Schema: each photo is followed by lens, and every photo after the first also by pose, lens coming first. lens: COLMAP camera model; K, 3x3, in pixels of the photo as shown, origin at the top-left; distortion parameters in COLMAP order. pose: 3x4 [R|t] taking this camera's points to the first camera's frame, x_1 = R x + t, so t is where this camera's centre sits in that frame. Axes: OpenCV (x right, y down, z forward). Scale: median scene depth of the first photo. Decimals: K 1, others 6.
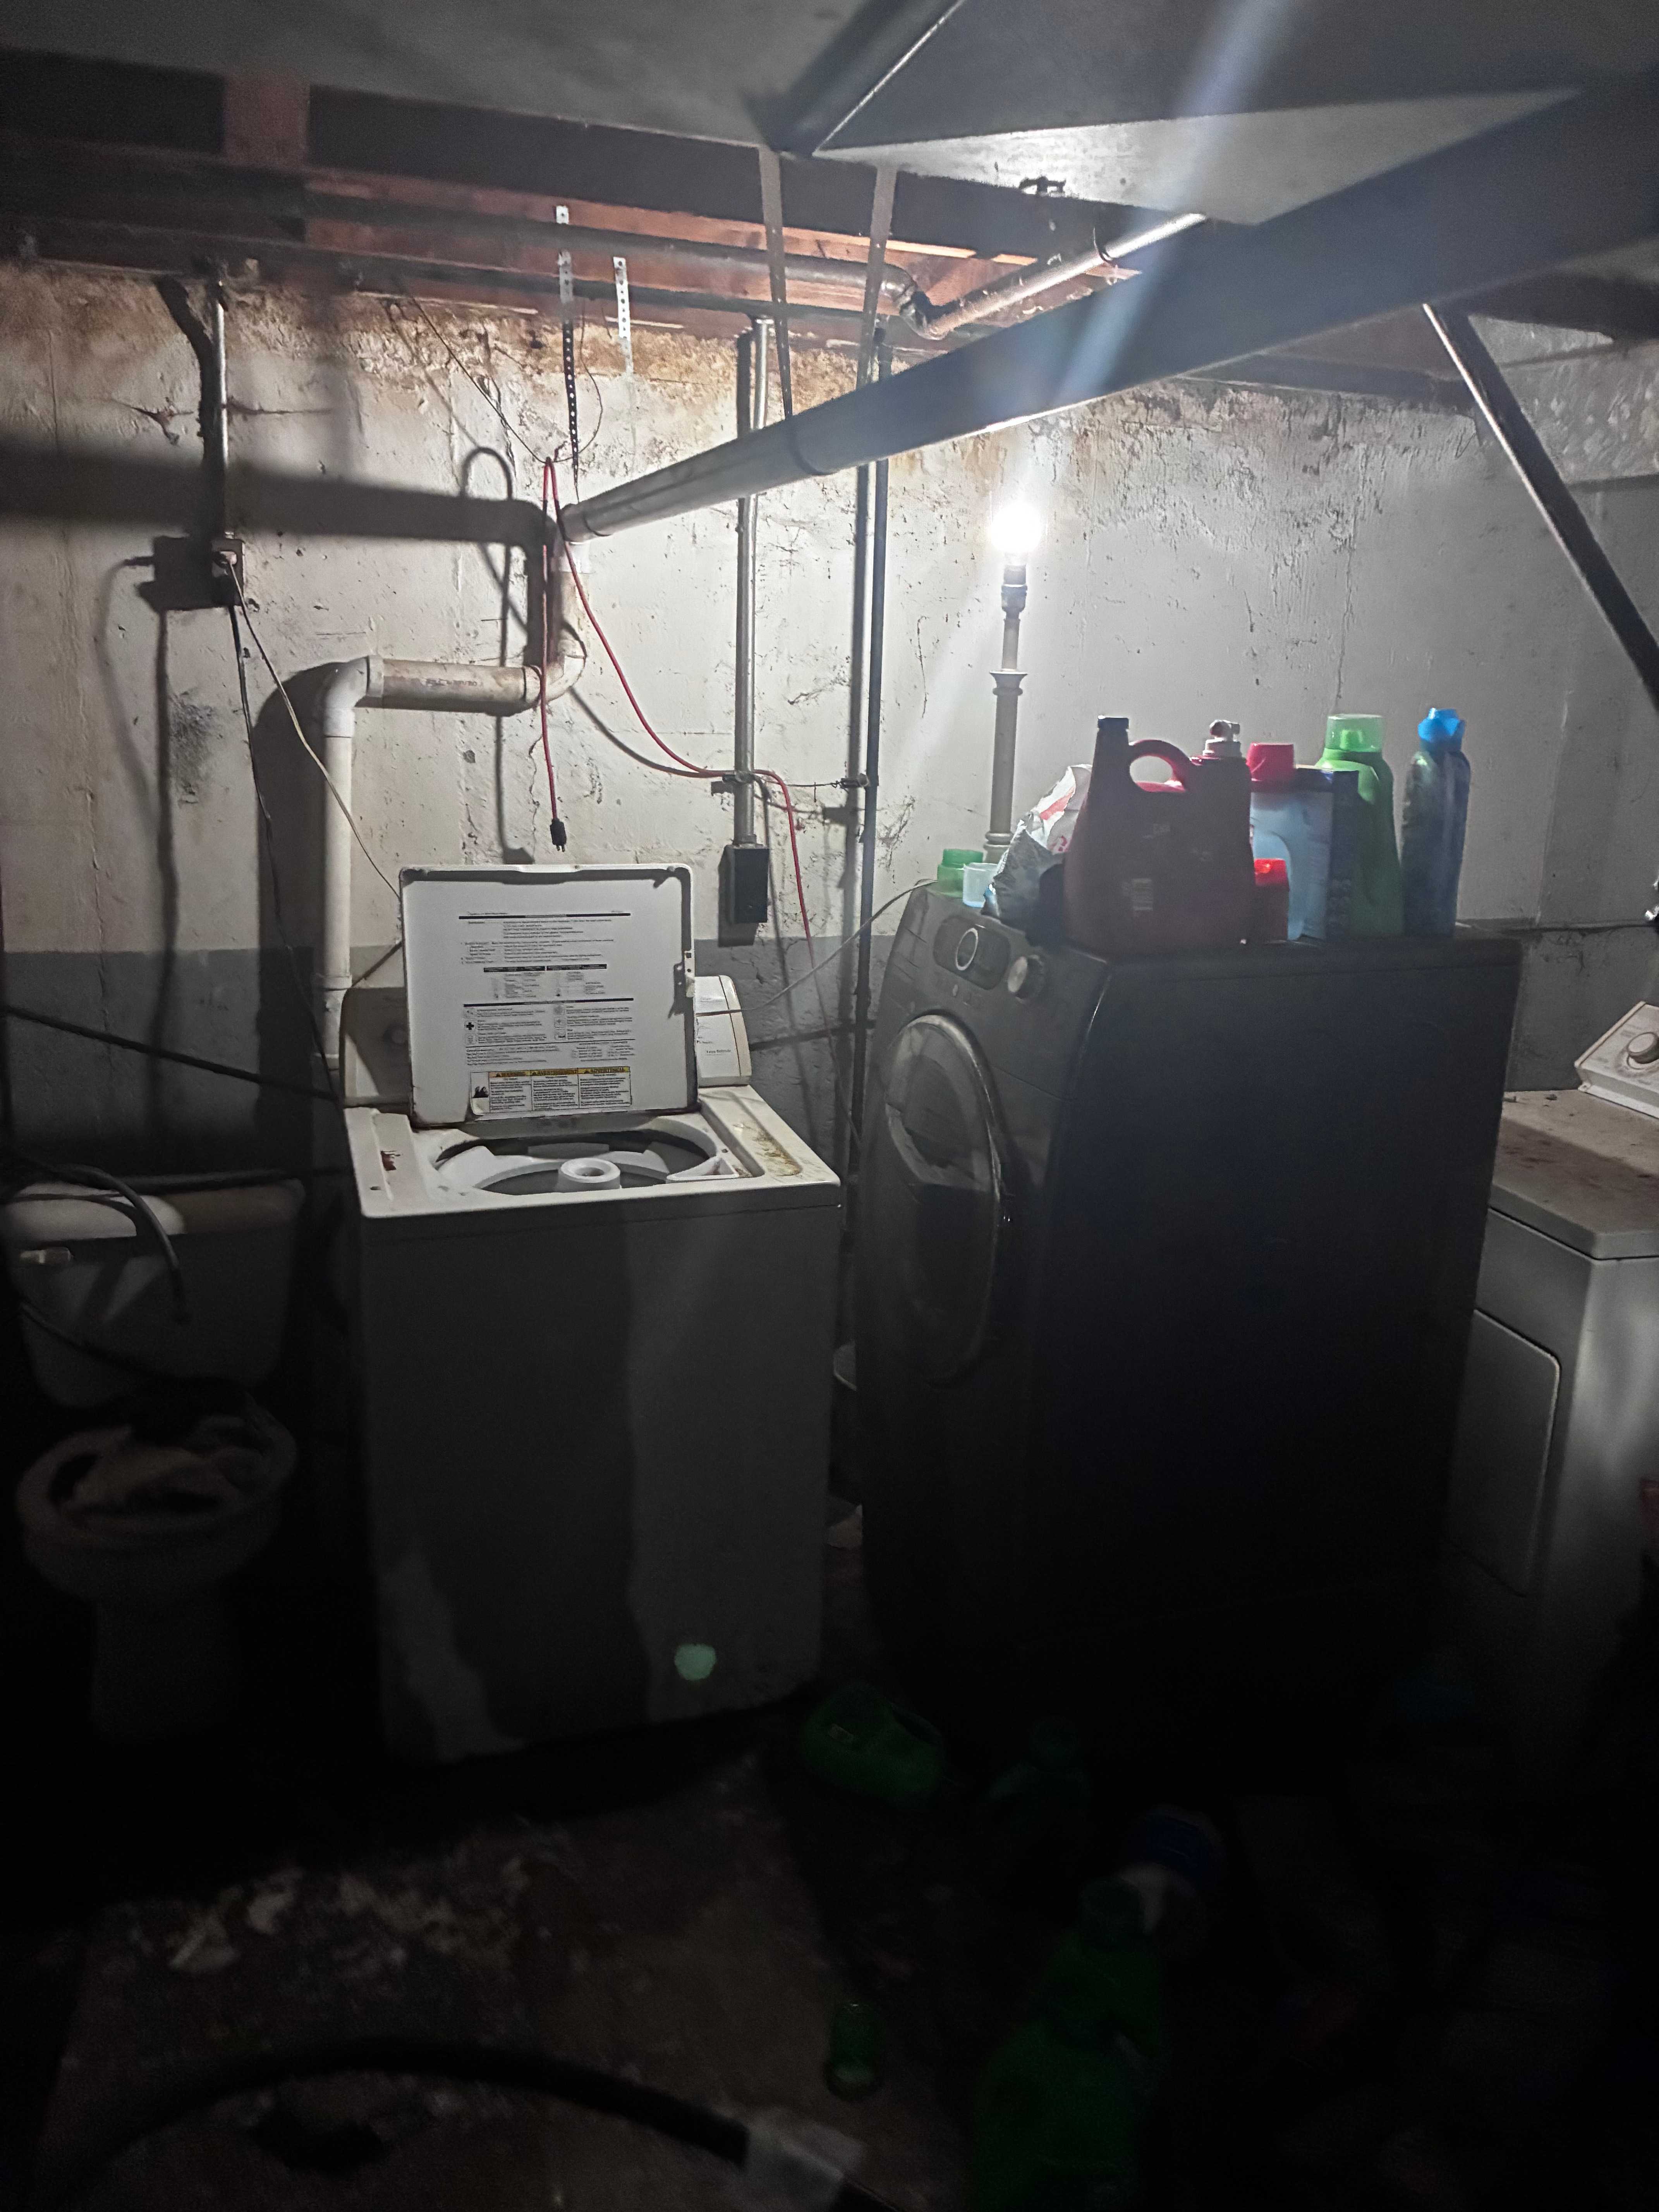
lens RADIAL K [[1698.1, 0, 843.0], [0, 1698.1, 1097.0], [0, 0, 1]] dist [0.040778, -0.057020]
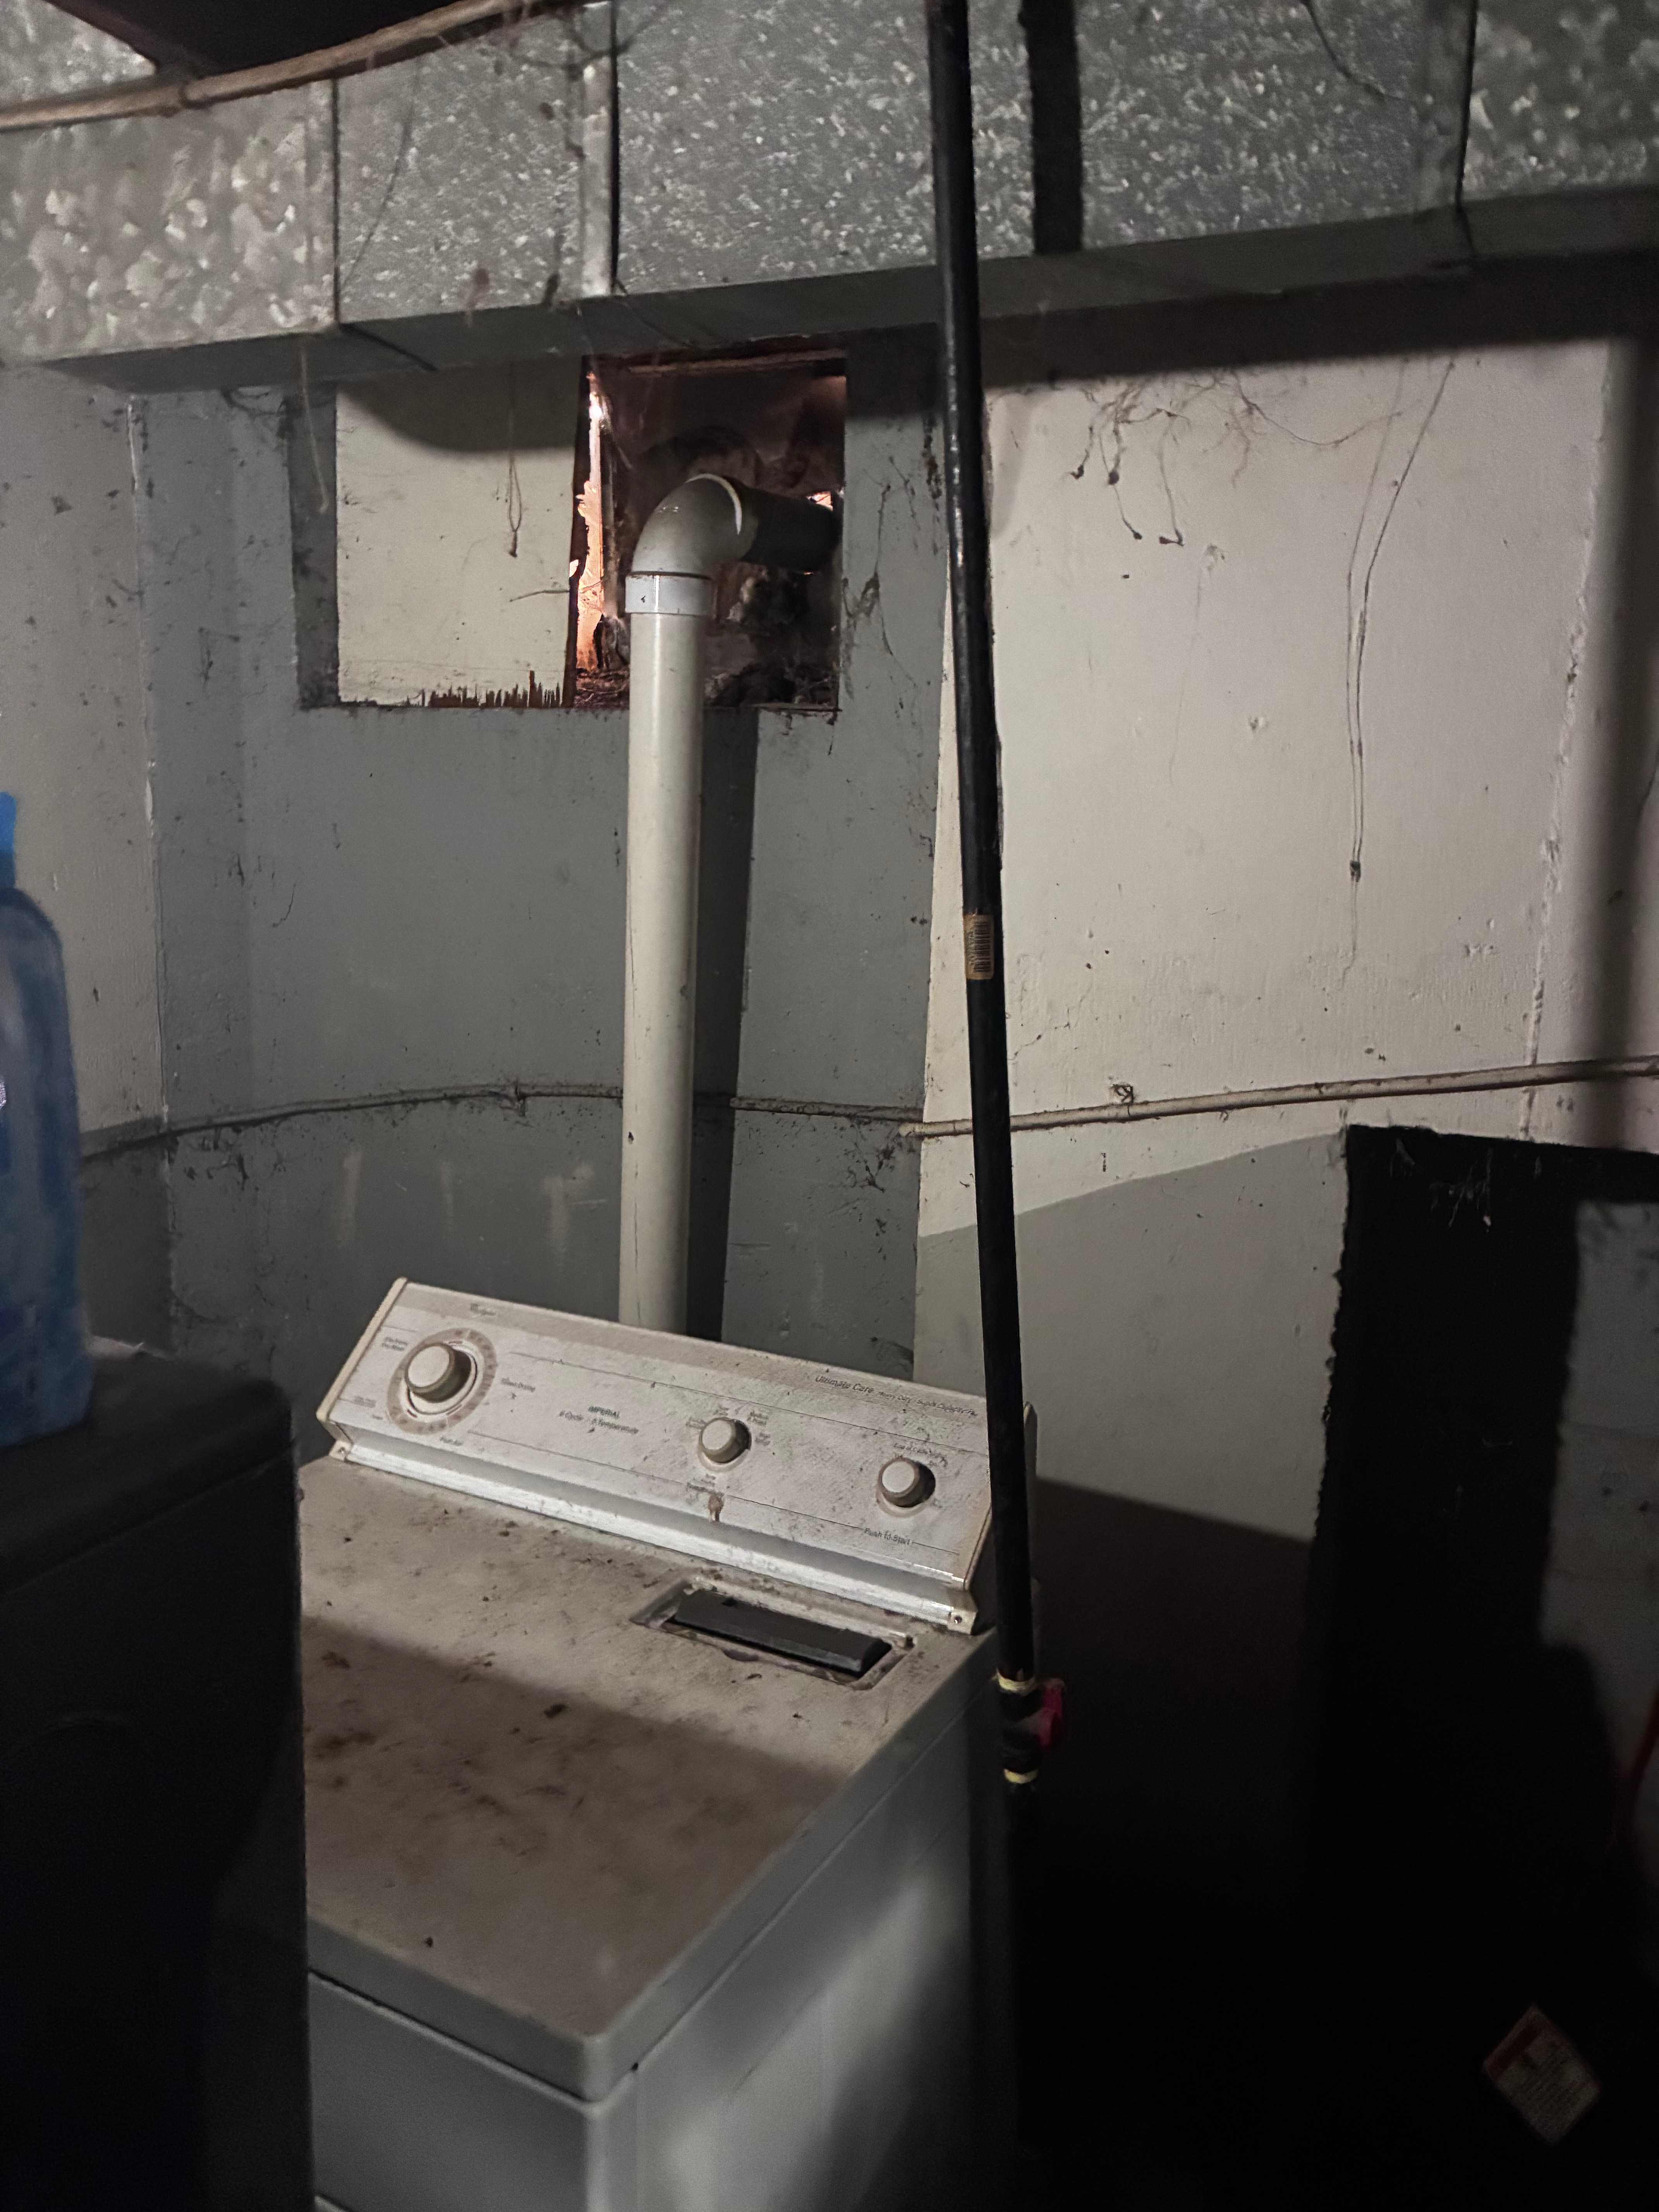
lens RADIAL K [[1698.1, 0, 843.0], [0, 1698.1, 1097.0], [0, 0, 1]] dist [0.040778, -0.057020]
pose [[0.691344, -0.140968, 0.708640, 0.182795], [0.179597, 0.983528, 0.020437, -0.109066], [-0.699848, 0.113141, 0.705274, 0.517403]]
